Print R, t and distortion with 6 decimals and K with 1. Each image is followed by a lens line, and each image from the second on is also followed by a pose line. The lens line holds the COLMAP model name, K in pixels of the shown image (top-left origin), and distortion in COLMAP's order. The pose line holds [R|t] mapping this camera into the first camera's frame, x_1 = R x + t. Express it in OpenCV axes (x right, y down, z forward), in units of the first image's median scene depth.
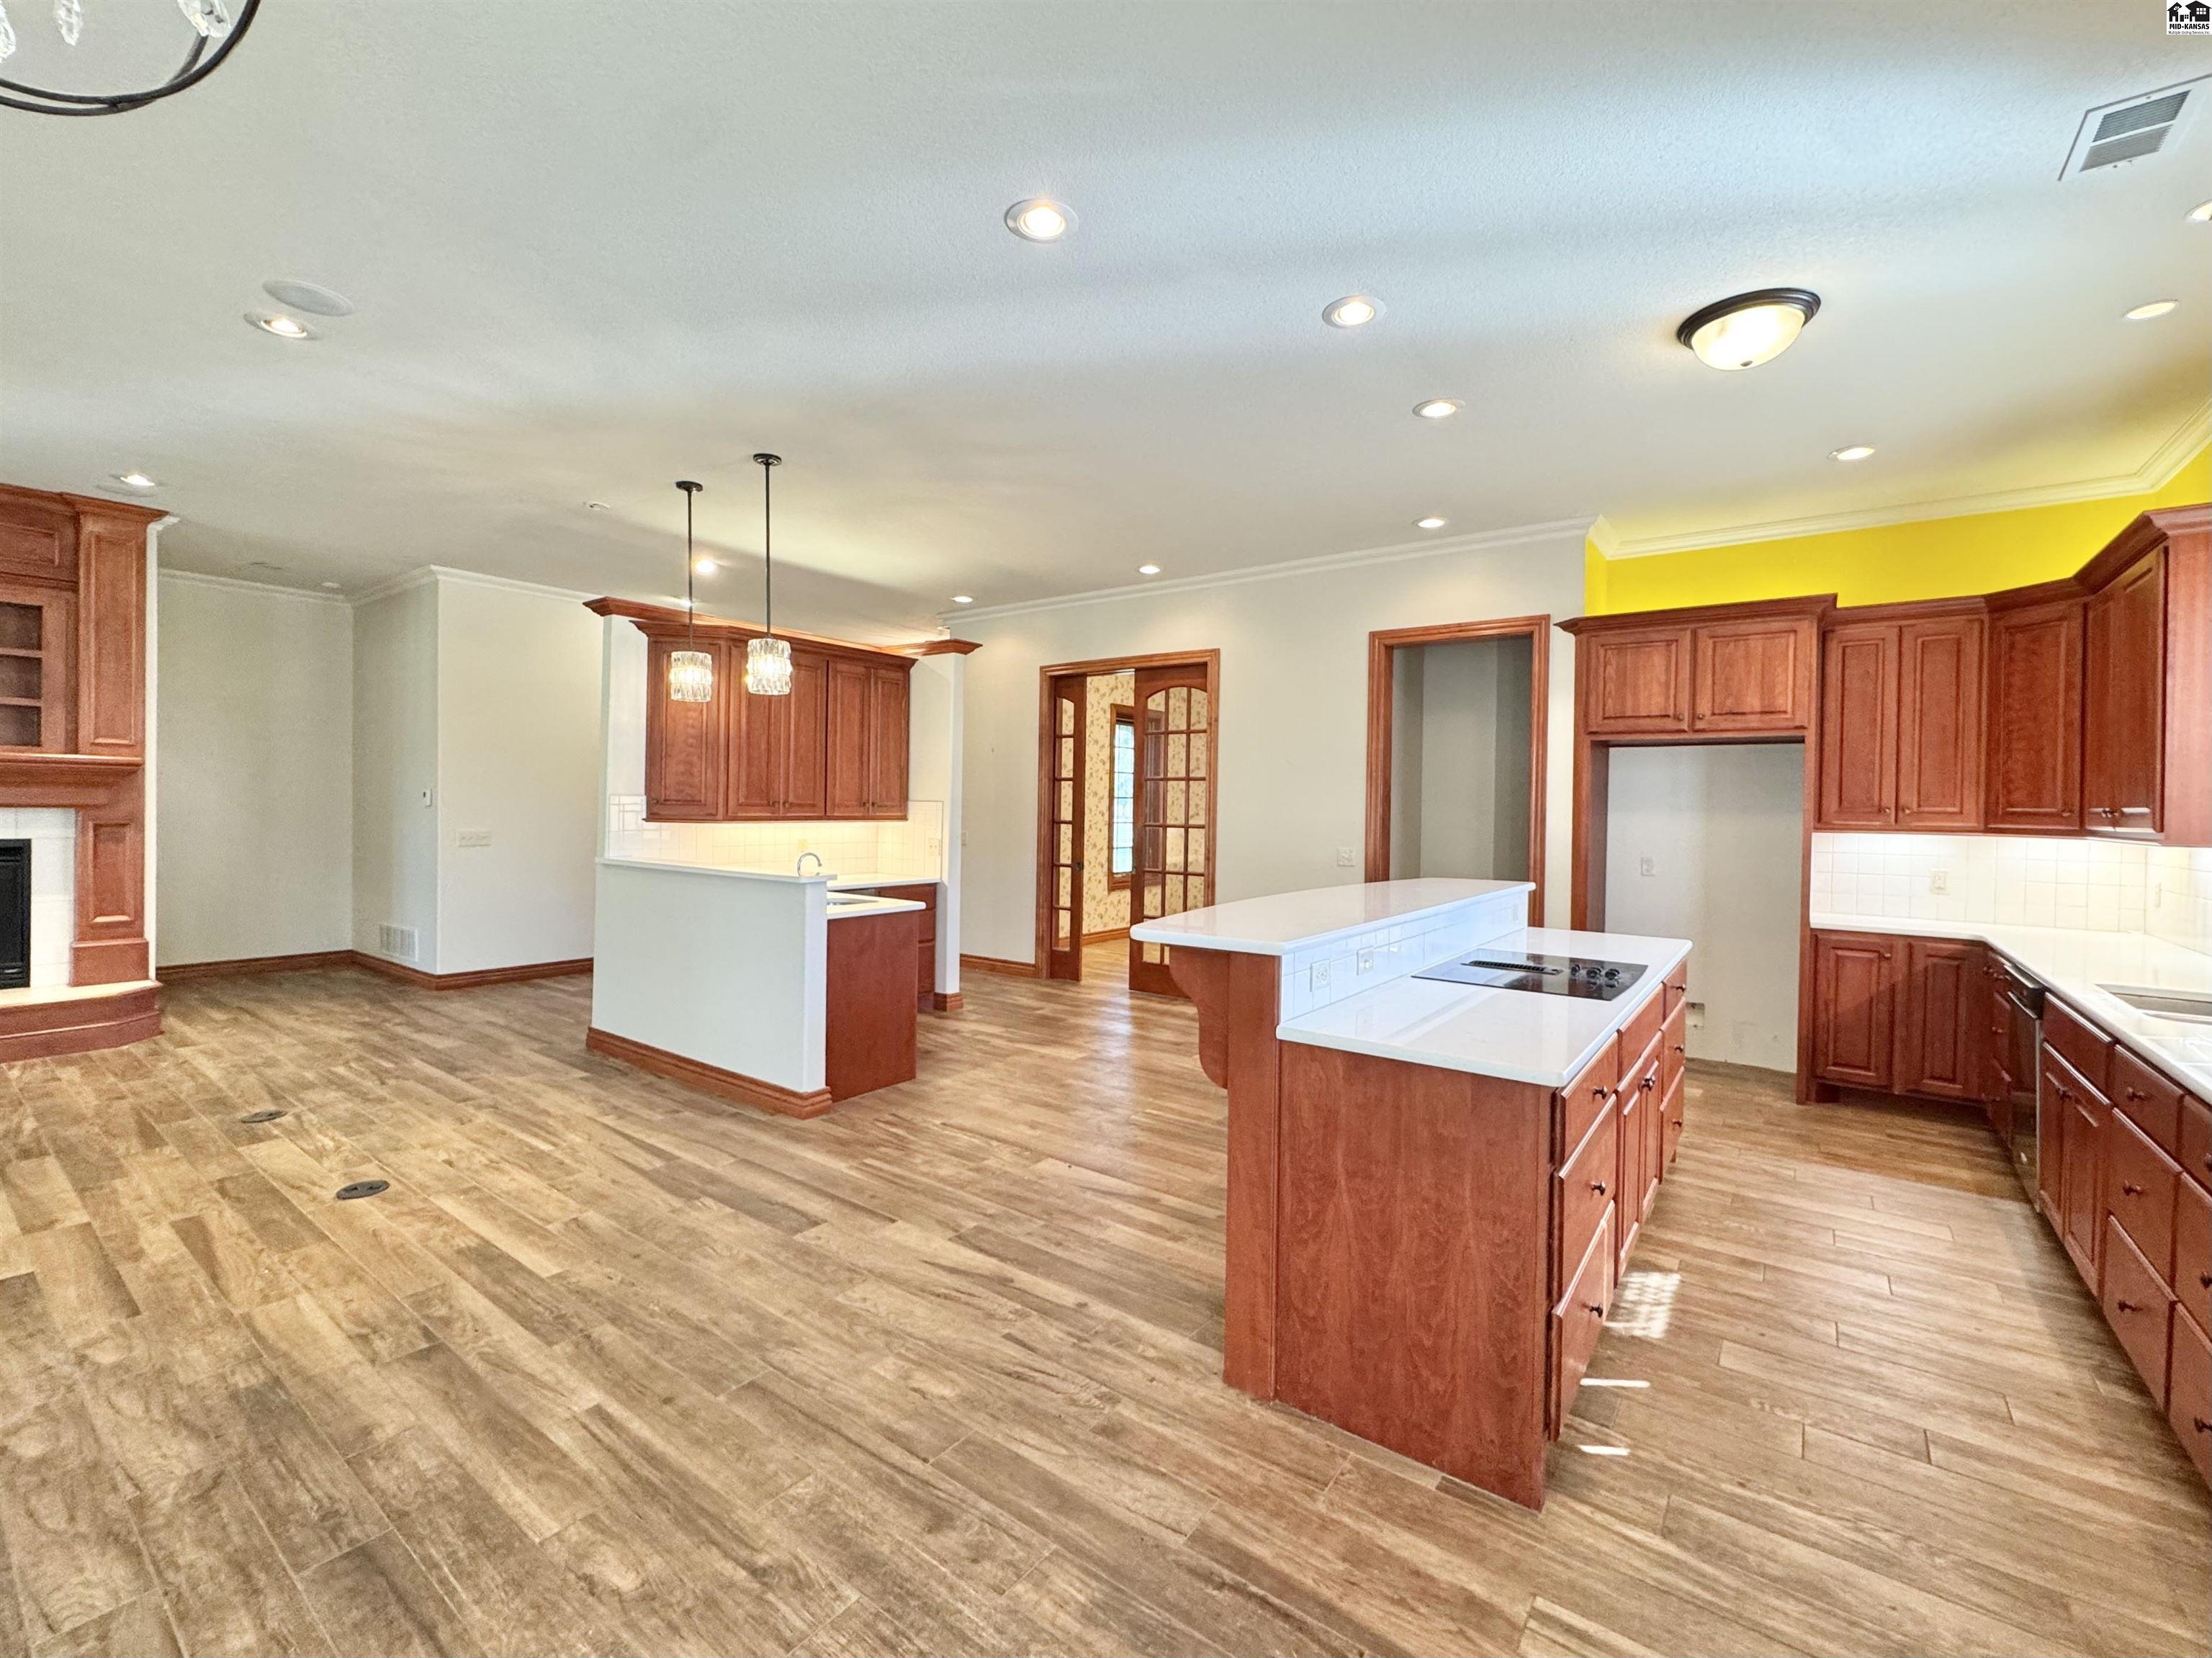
lens RADIAL K [[947.6, 0, 1098.8], [0, 947.6, 810.4], [0, 0, 1]] dist [-0.001413, -0.000153]
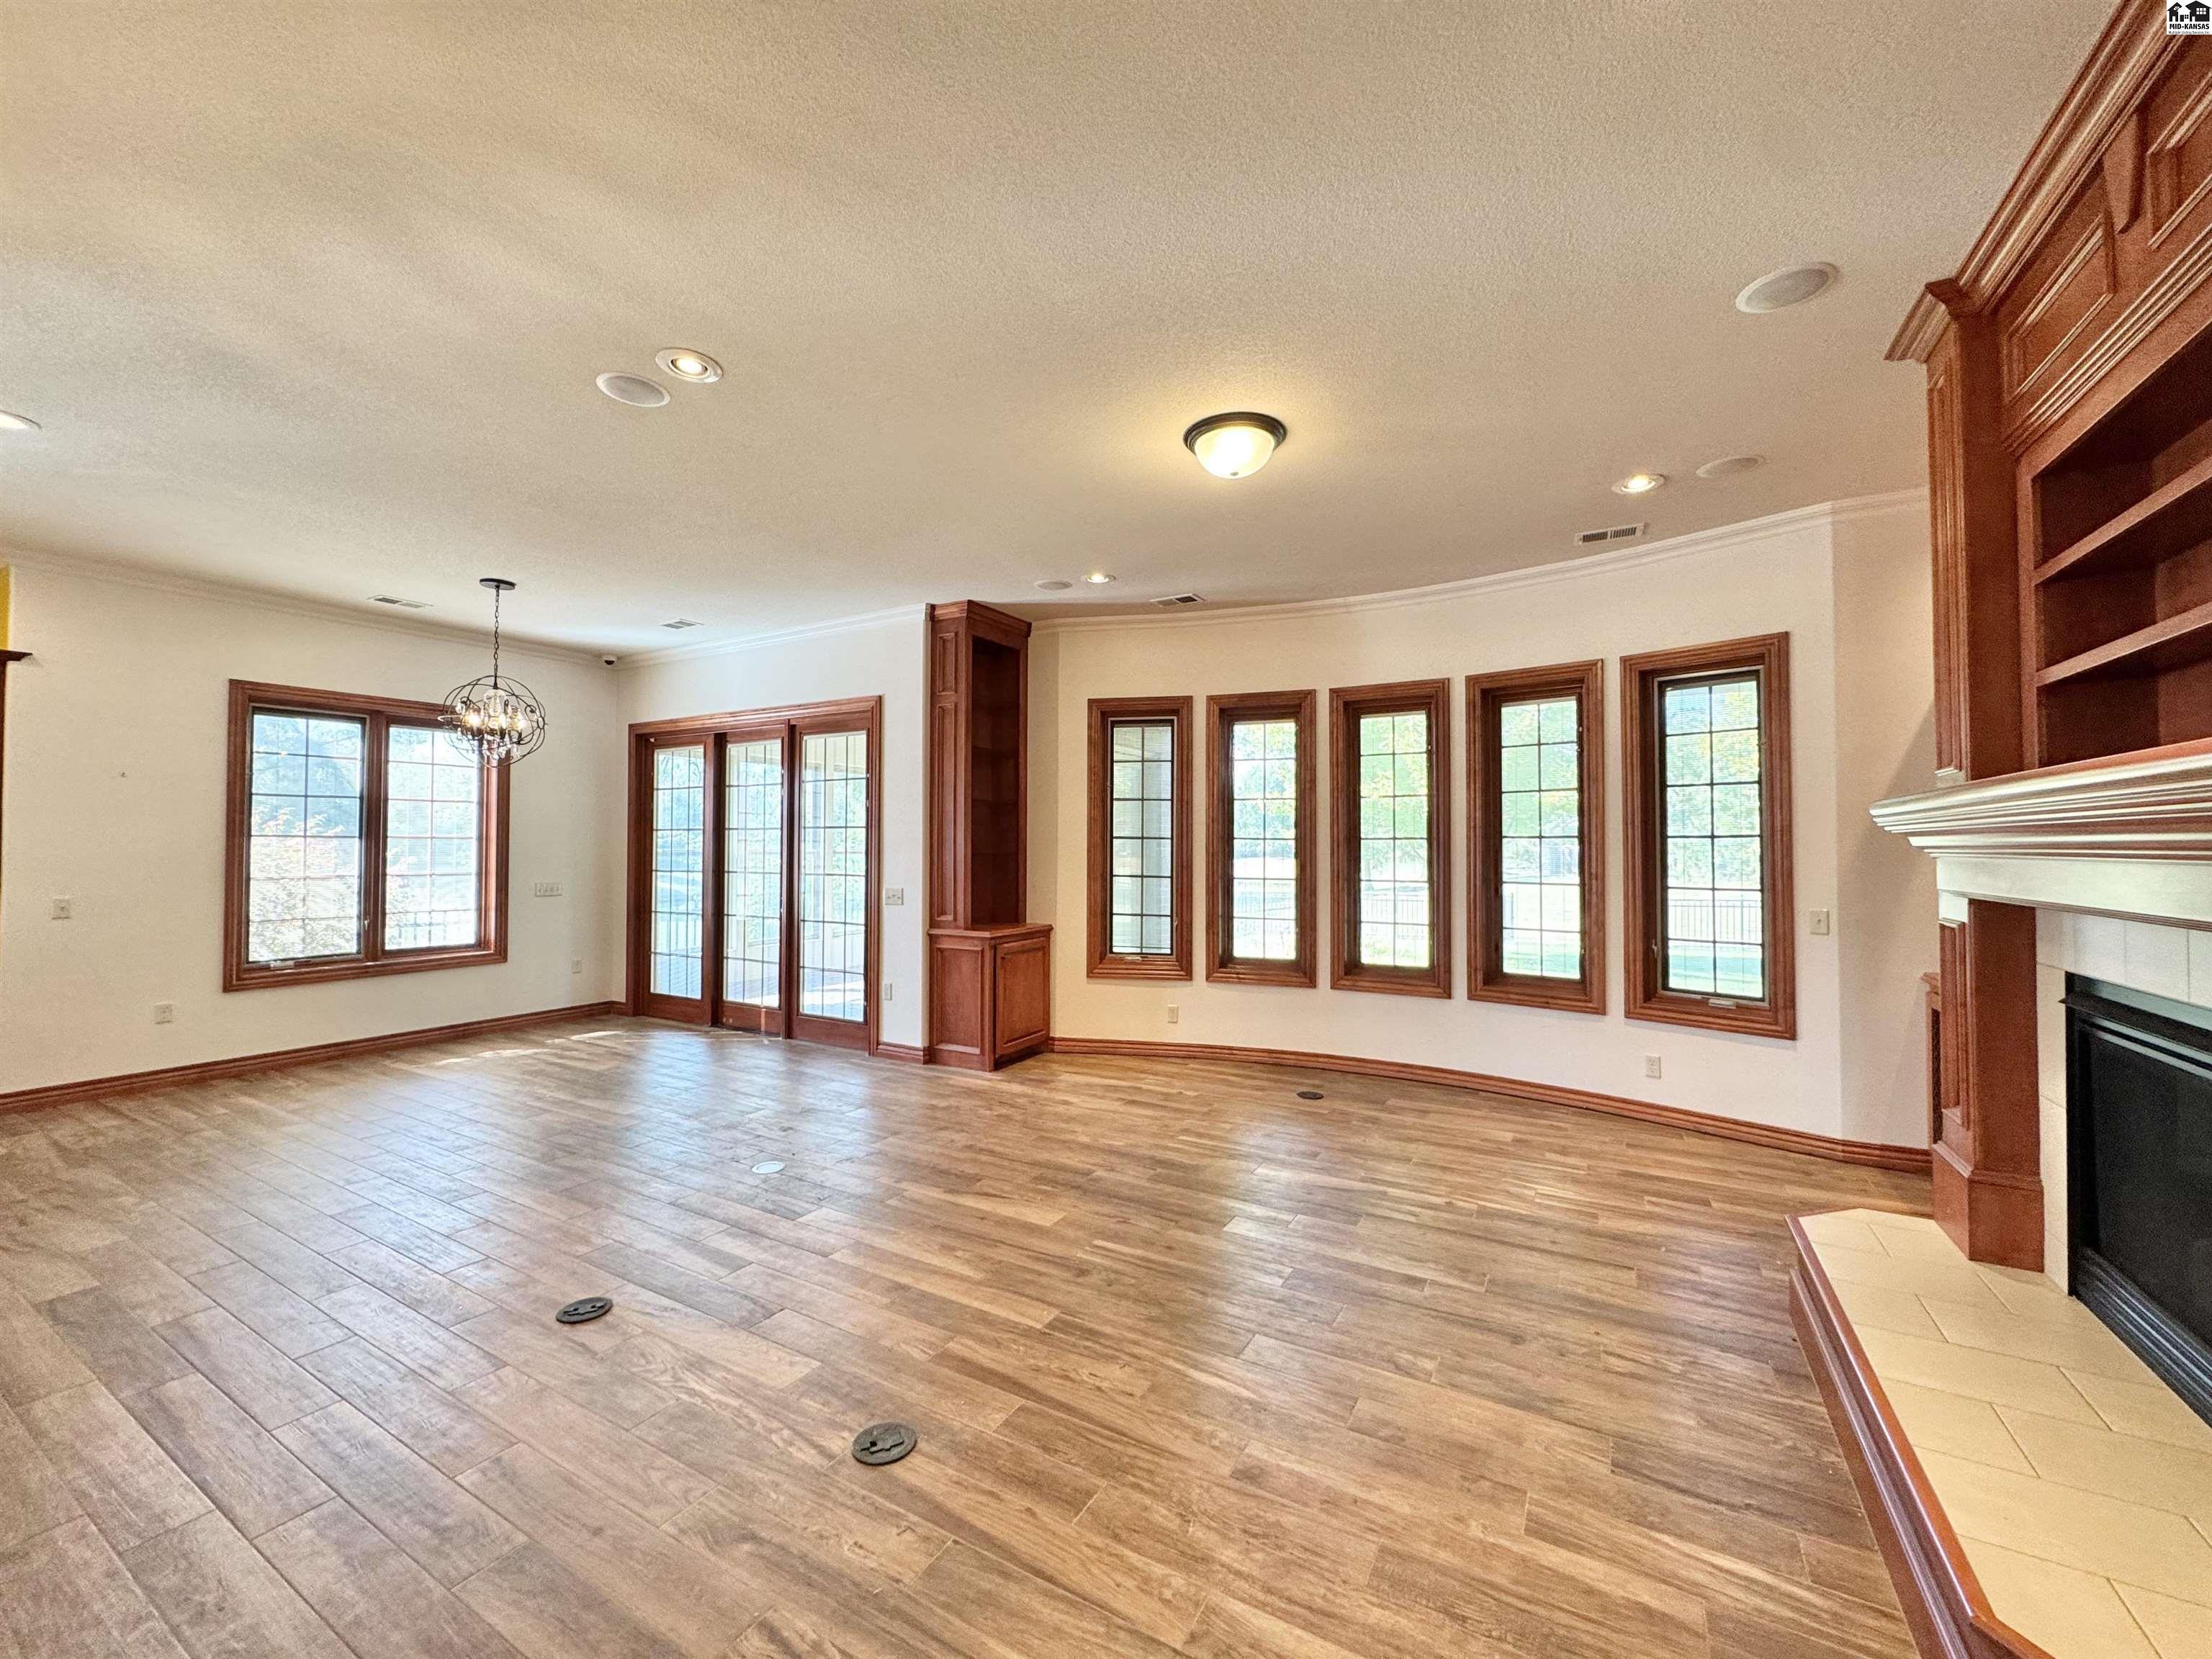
lens RADIAL K [[883.2, 0, 1102.2], [0, 883.2, 828.0], [0, 0, 1]] dist [-0.002475, 0.000089]
pose [[-0.992947, -0.020605, -0.116756, -1.031294], [-0.018629, 0.999665, -0.017991, -0.033879], [0.117088, -0.015689, -0.992998, 1.682541]]
